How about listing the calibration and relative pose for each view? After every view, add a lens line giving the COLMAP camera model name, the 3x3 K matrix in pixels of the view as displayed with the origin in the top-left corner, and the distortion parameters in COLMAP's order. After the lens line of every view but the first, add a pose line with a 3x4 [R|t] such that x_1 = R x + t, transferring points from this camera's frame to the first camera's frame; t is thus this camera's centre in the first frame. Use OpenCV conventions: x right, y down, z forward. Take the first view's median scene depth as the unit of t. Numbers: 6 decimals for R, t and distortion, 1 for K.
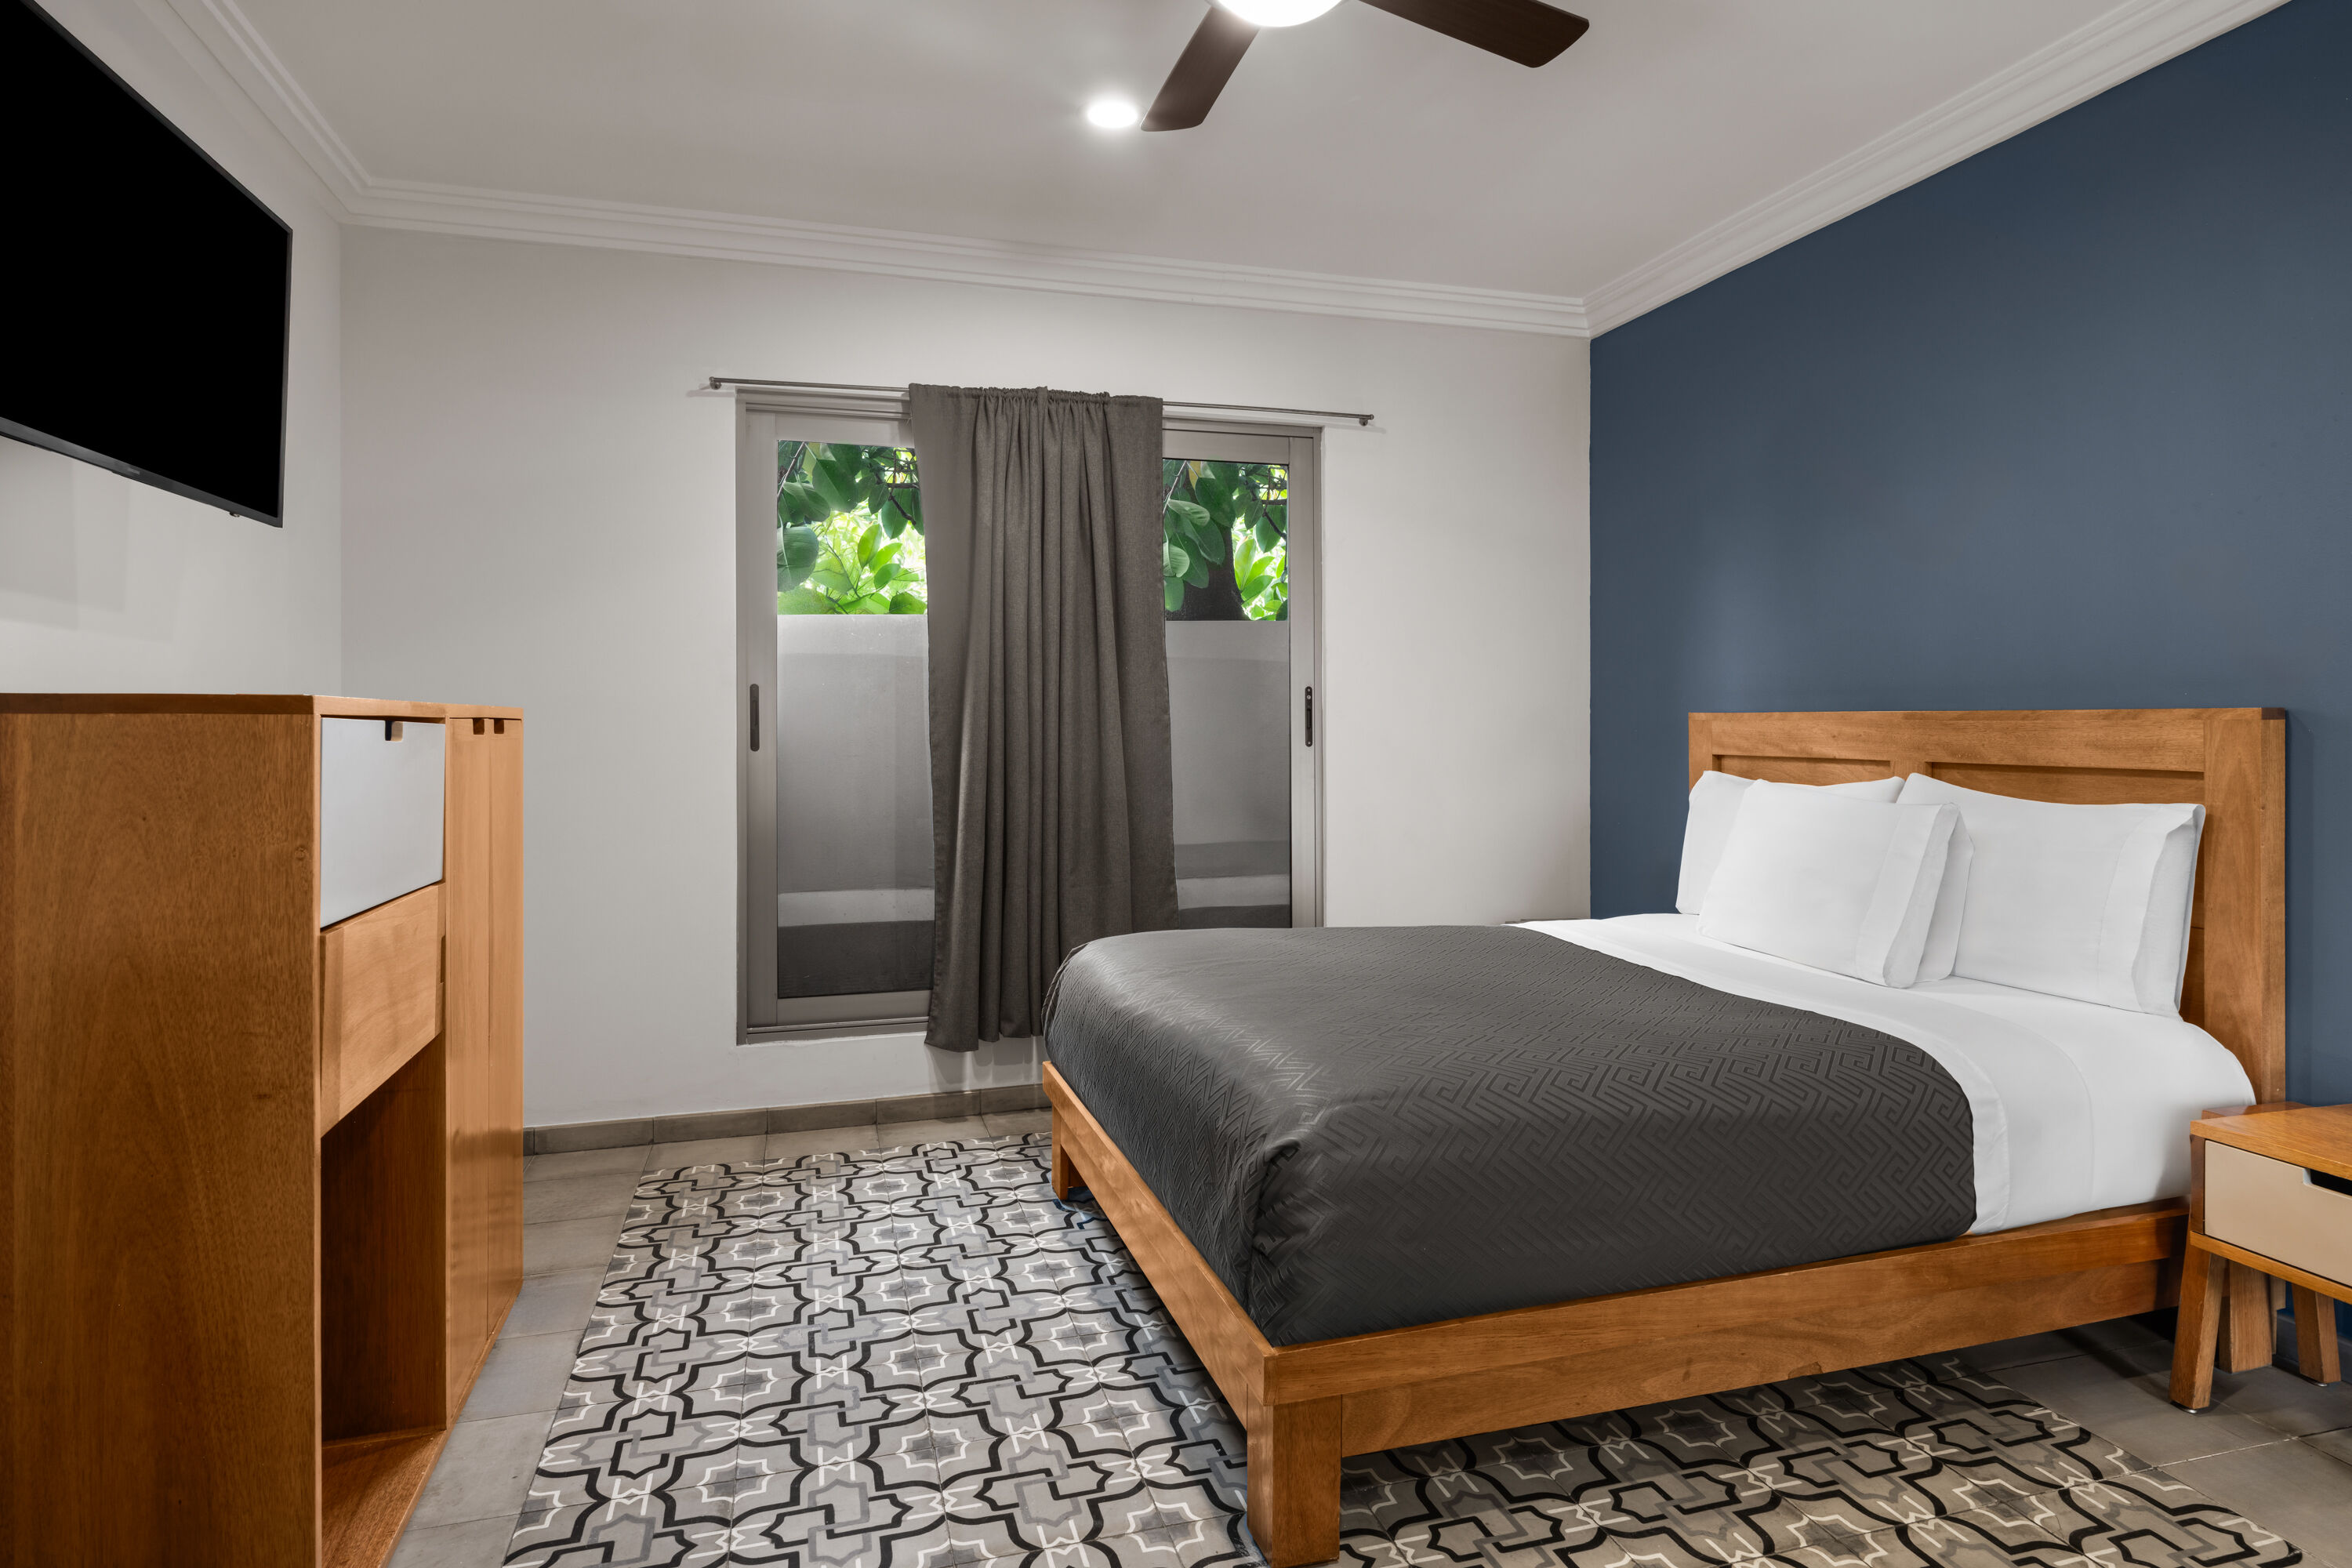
lens RADIAL K [[1289.7, 0, 1173.3], [0, 1289.7, 695.6], [0, 0, 1]] dist [-0.000574, 0.002344]
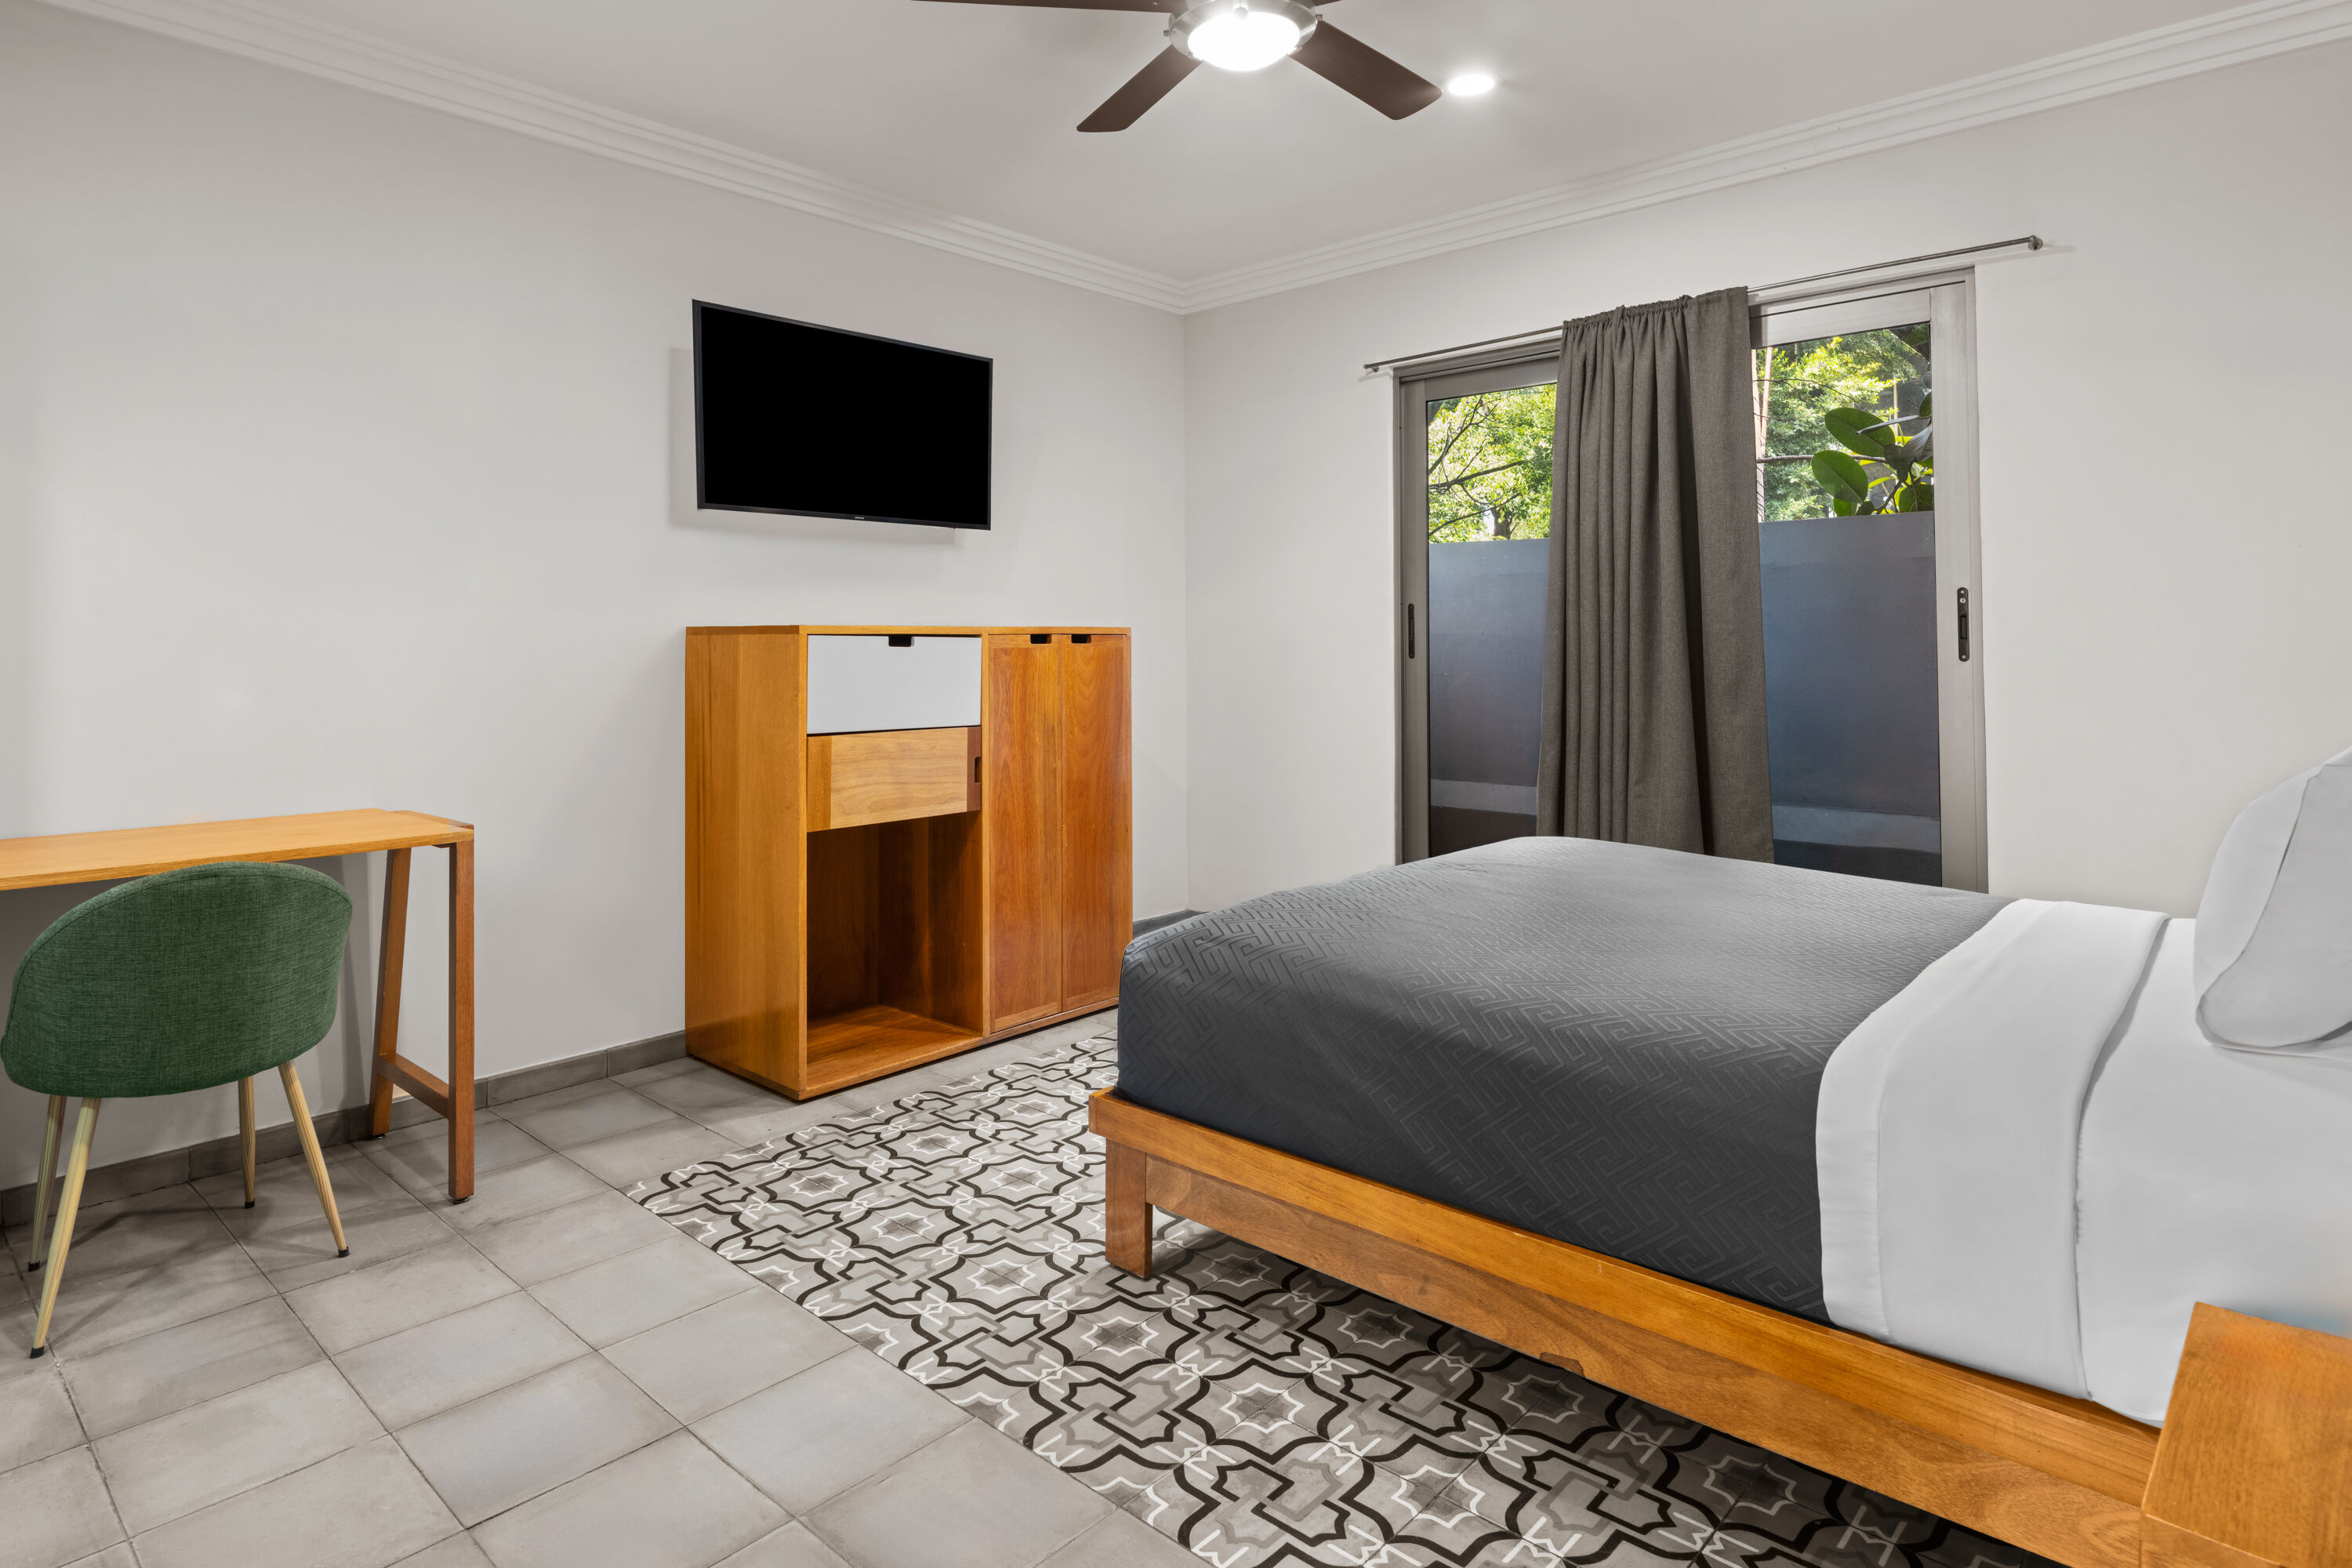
lens RADIAL K [[1278.0, 0, 1181.4], [0, 1278.0, 608.7], [0, 0, 1]] dist [-0.019814, 0.000453]
pose [[0.517429, -0.021318, -0.855461, 0.612793], [0.023622, 0.999665, -0.010624, 0.003748], [0.855400, -0.014711, 0.517759, 0.184005]]
